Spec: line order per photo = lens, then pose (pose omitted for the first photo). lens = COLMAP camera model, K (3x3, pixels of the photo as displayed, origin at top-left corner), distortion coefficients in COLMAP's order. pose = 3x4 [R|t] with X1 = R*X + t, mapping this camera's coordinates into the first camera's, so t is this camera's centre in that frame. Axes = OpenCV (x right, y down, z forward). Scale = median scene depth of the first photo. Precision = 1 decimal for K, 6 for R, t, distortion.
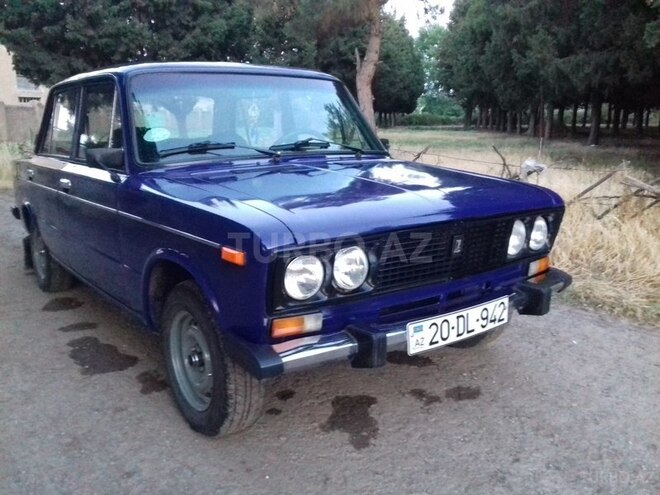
lens RADIAL K [[597.7, 0, 330.0], [0, 597.7, 247.5], [0, 0, 1]] dist [0.091258, -0.175220]
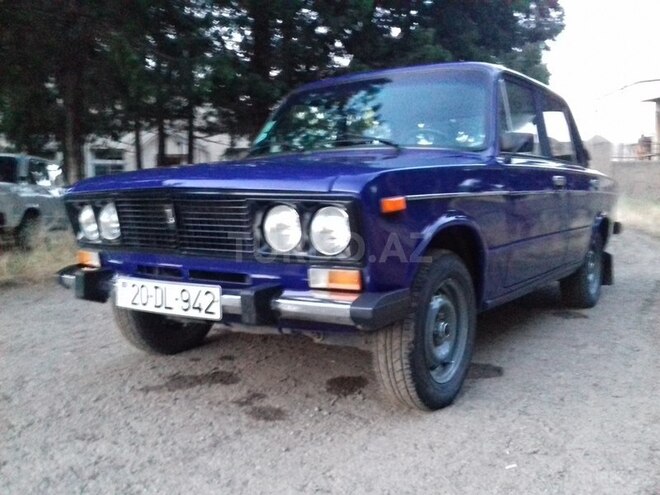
lens RADIAL K [[597.7, 0, 330.0], [0, 597.7, 247.5], [0, 0, 1]] dist [0.091258, -0.175220]
pose [[0.301043, 0.073258, -0.950793, 1.173647], [-0.179549, 0.983567, 0.018934, -0.019205], [0.936555, 0.165014, 0.309249, 0.896114]]
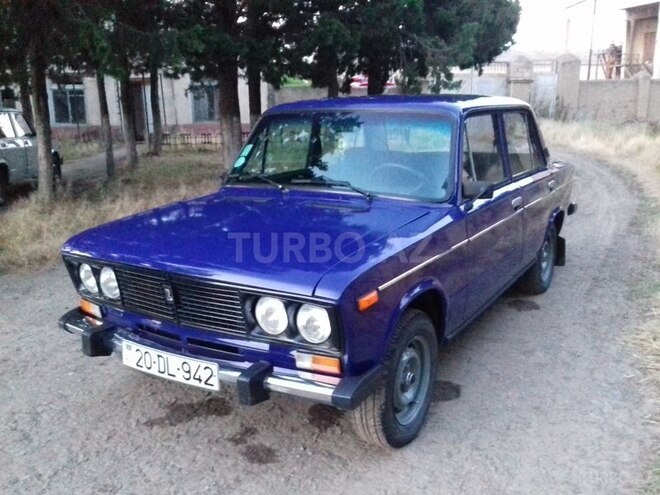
lens RADIAL K [[597.7, 0, 330.0], [0, 597.7, 247.5], [0, 0, 1]] dist [0.091258, -0.175220]
pose [[0.350919, 0.204315, -0.913844, 1.246583], [-0.170562, 0.973527, 0.152162, -0.292911], [0.920741, 0.102470, 0.376478, 0.799654]]
